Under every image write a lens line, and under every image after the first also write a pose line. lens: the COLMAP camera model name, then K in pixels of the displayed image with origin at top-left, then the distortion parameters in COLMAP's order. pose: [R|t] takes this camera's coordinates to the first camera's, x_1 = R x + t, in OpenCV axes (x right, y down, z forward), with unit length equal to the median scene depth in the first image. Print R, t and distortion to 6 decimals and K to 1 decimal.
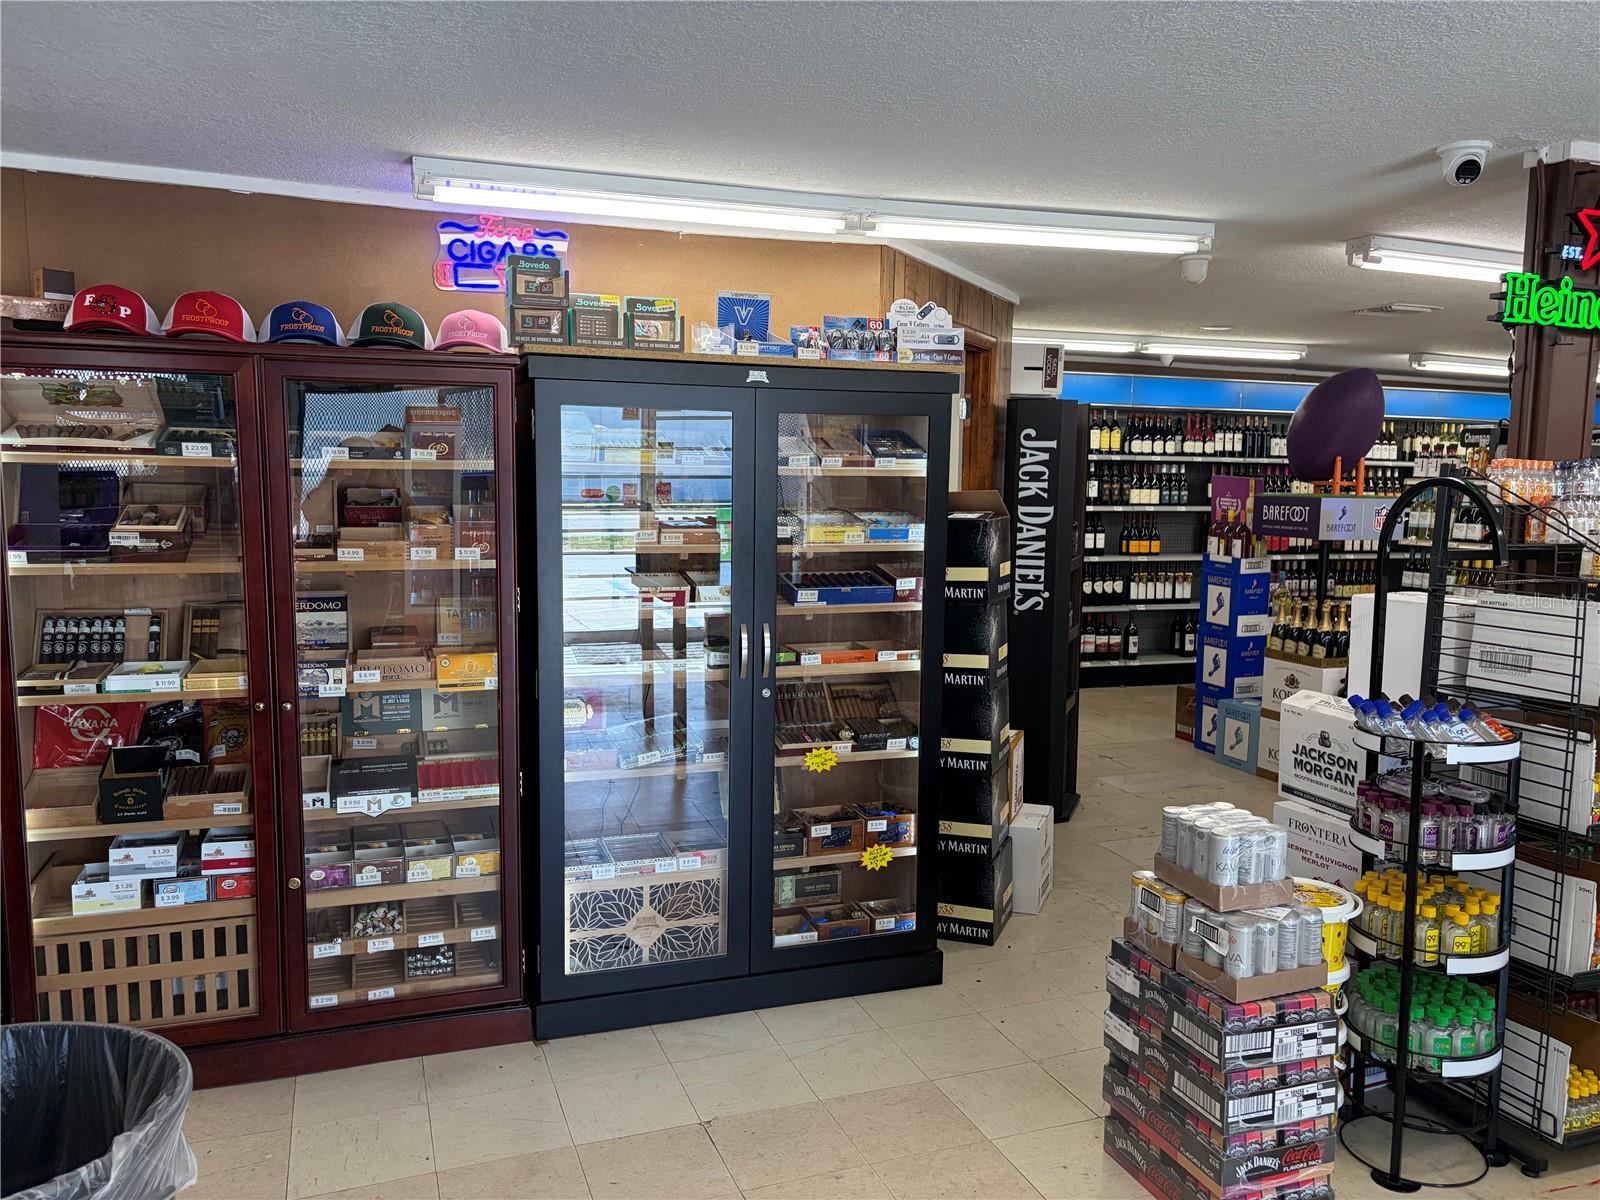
lens RADIAL K [[1209.5, 0, 793.5], [0, 1209.5, 604.3], [0, 0, 1]] dist [0.055364, -0.065205]
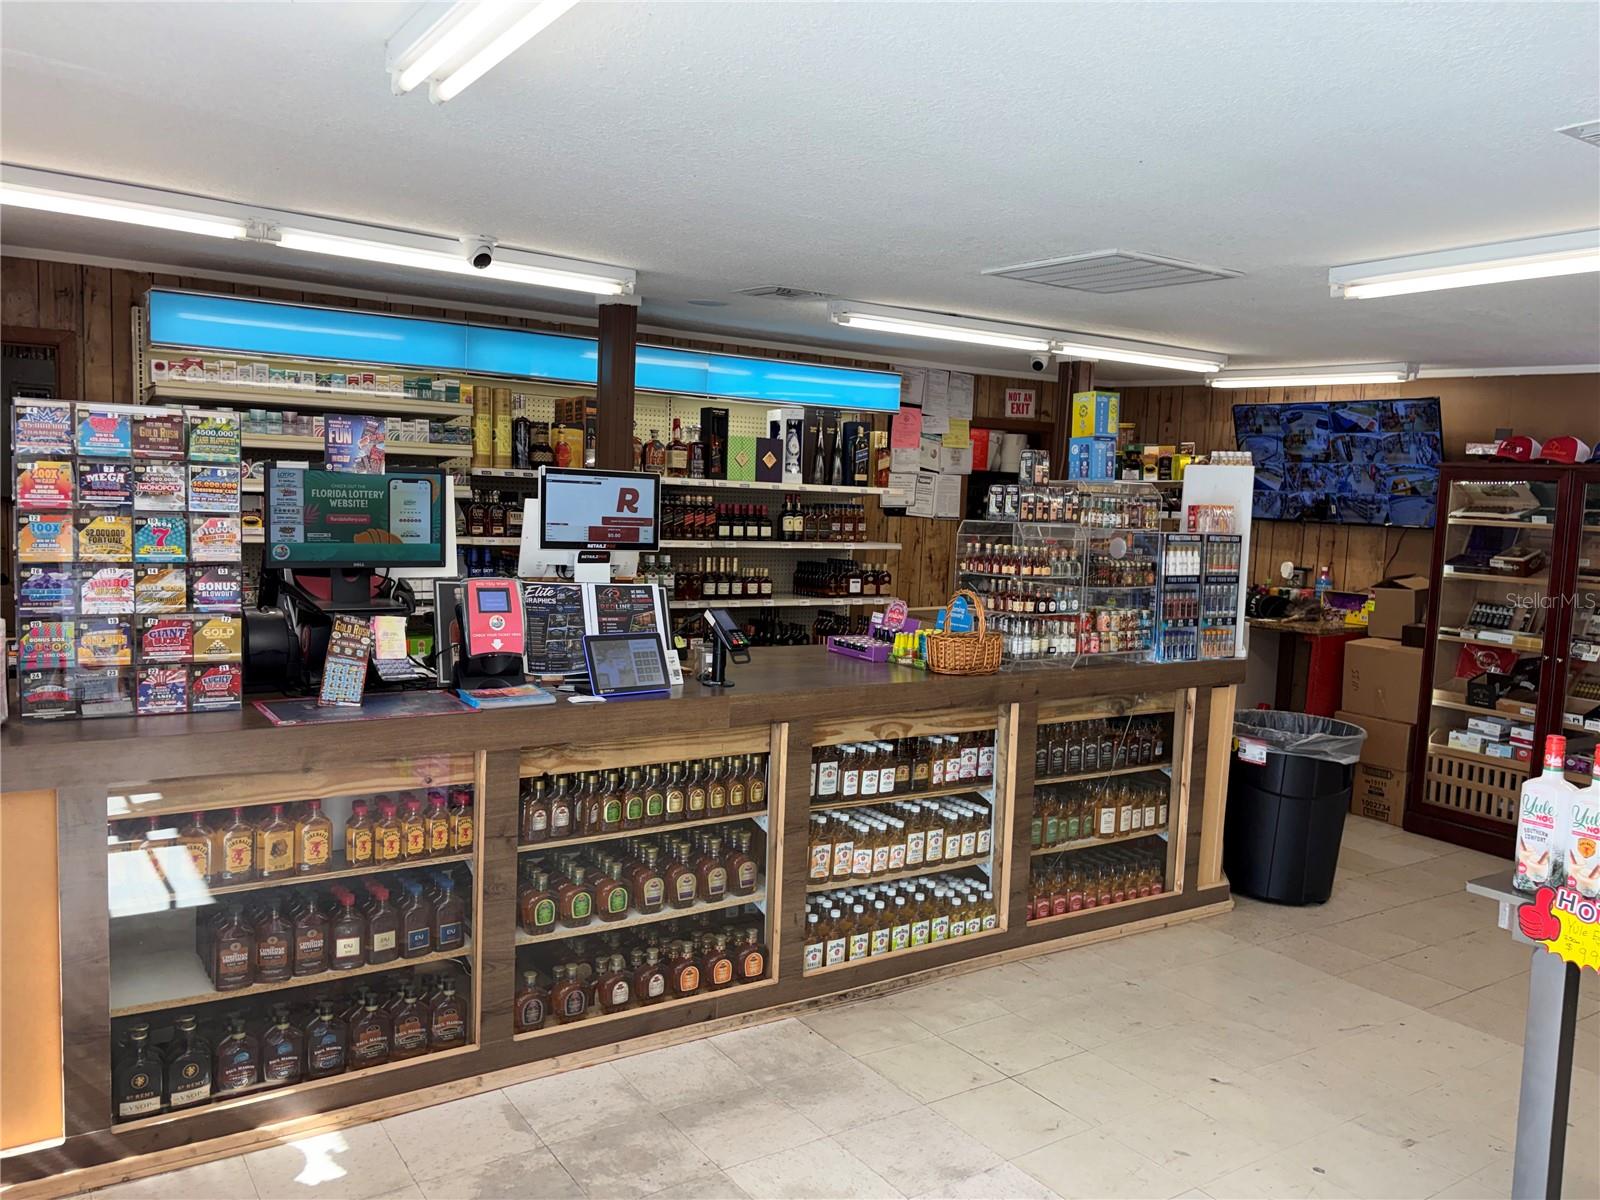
lens RADIAL K [[1209.5, 0, 793.5], [0, 1209.5, 604.3], [0, 0, 1]] dist [0.055364, -0.065205]
pose [[0.222657, 0.089057, -0.970821, 1.097300], [-0.148990, 0.987229, 0.056392, 0.068278], [0.963445, 0.132086, 0.233082, -0.539701]]
